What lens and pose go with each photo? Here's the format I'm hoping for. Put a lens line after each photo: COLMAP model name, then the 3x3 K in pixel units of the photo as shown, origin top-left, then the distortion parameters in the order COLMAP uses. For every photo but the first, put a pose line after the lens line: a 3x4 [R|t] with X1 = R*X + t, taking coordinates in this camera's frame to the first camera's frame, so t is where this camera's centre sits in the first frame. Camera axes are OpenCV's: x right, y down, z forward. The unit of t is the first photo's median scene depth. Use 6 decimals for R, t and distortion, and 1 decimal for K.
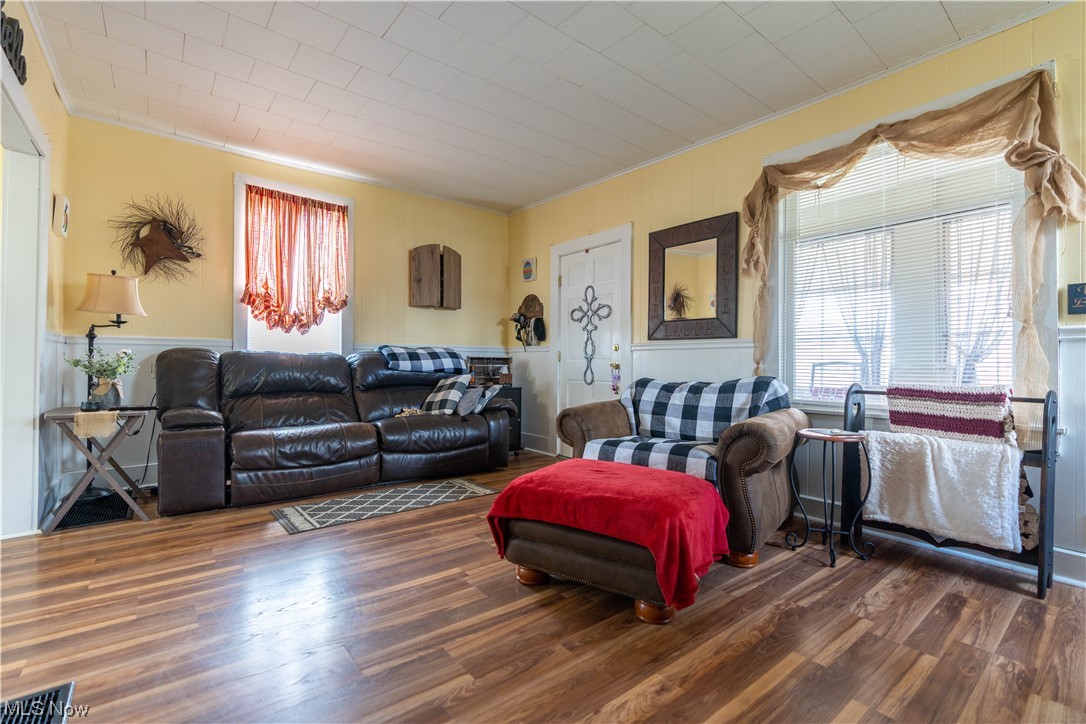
lens RADIAL K [[486.3, 0, 543.0], [0, 486.3, 362.0], [0, 0, 1]] dist [-0.003132, 0.000066]
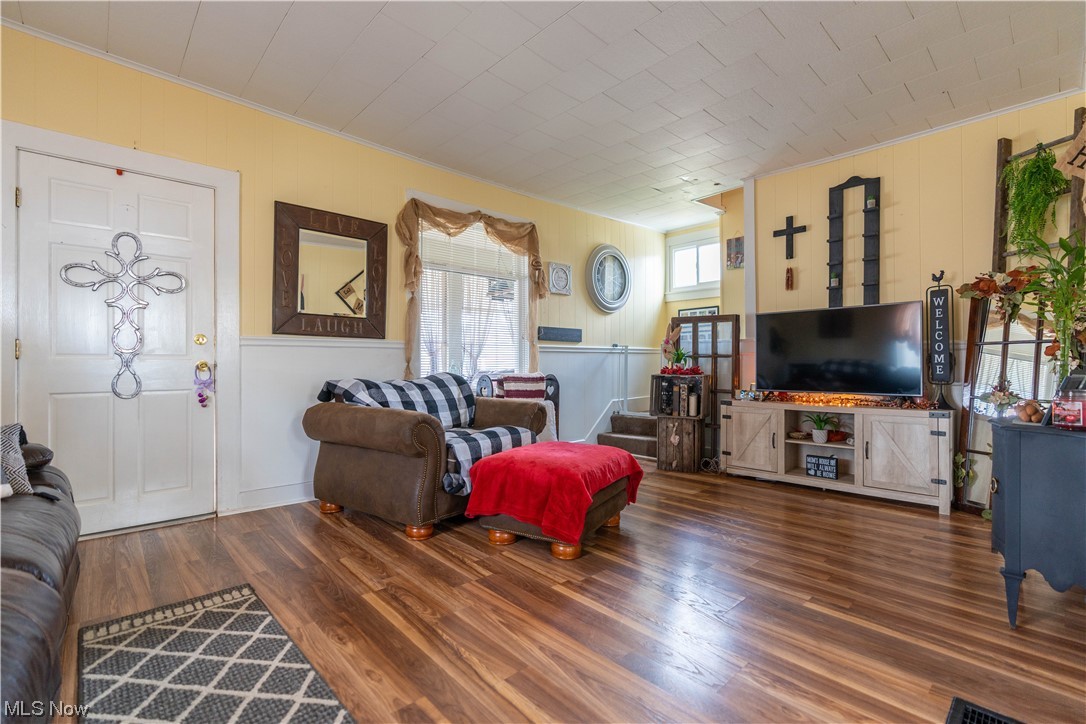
lens RADIAL K [[486.3, 0, 543.0], [0, 486.3, 362.0], [0, 0, 1]] dist [-0.003132, 0.000066]
pose [[-0.067011, -0.005458, 0.997737, -0.601502], [-0.004630, 0.999976, 0.005159, -0.004137], [-0.997741, -0.004273, -0.067035, 0.596474]]
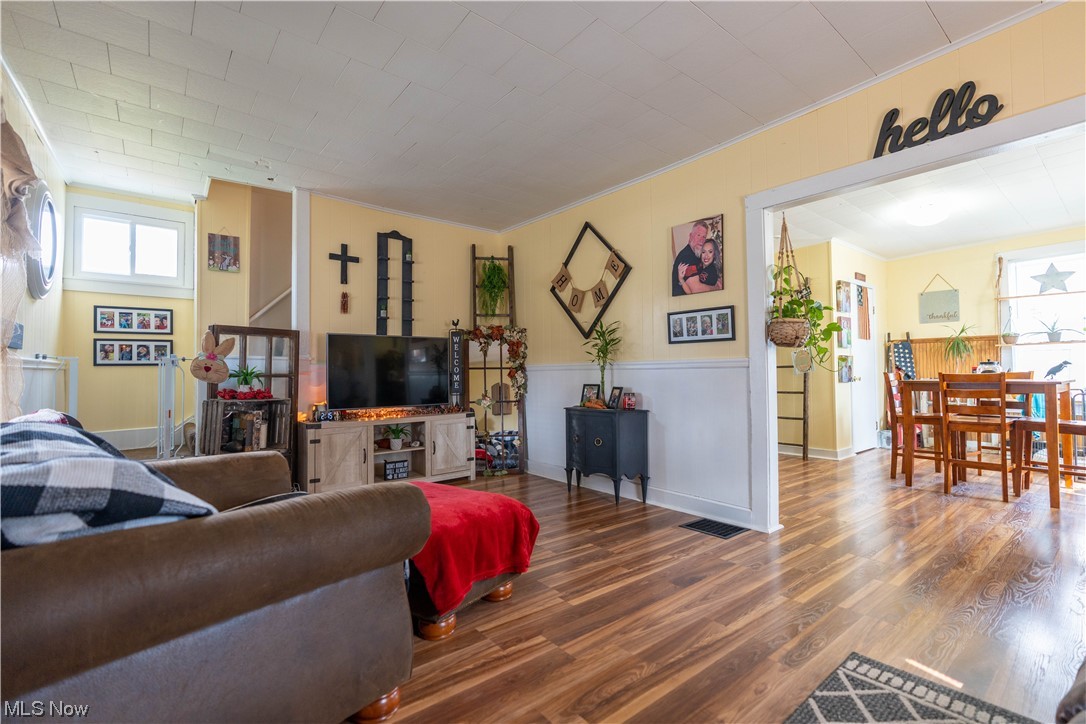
lens RADIAL K [[486.3, 0, 543.0], [0, 486.3, 362.0], [0, 0, 1]] dist [-0.003132, 0.000066]
pose [[-0.999991, -0.000150, 0.004259, -0.065639], [-0.000267, 0.999624, -0.027412, -0.014638], [-0.004253, -0.027413, -0.999615, 1.085309]]
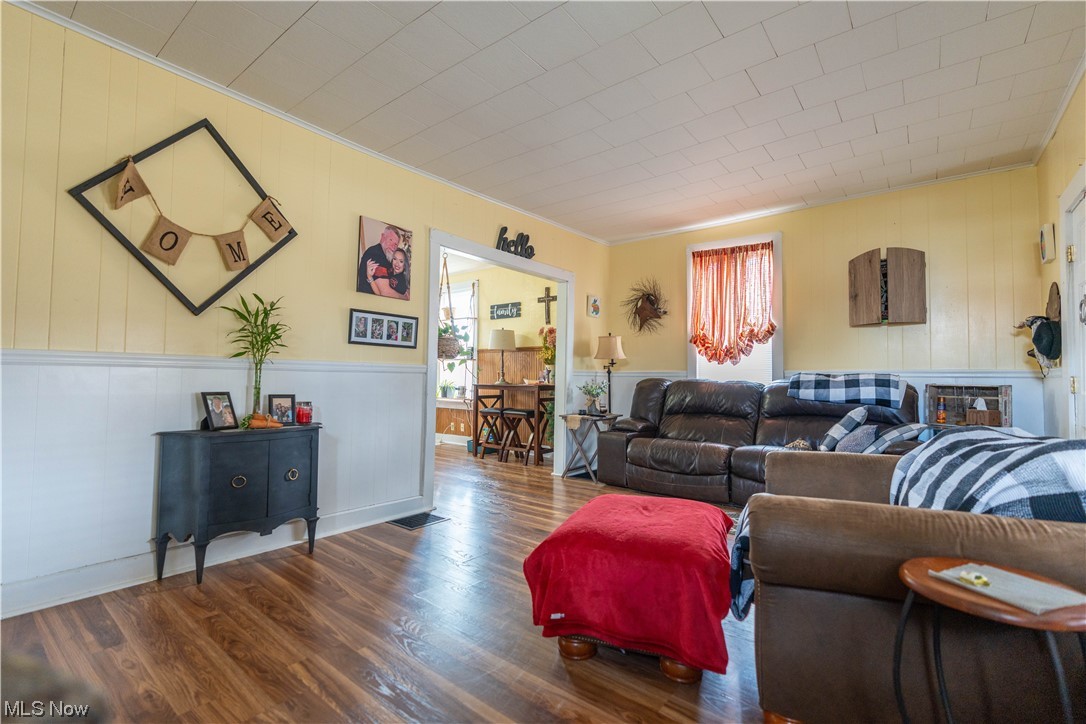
lens RADIAL K [[486.3, 0, 543.0], [0, 486.3, 362.0], [0, 0, 1]] dist [-0.003132, 0.000066]
pose [[0.216675, -0.039557, -0.975442, 0.547576], [-0.008190, 0.999070, -0.042335, -0.011707], [0.976210, 0.017162, 0.216149, 0.319538]]
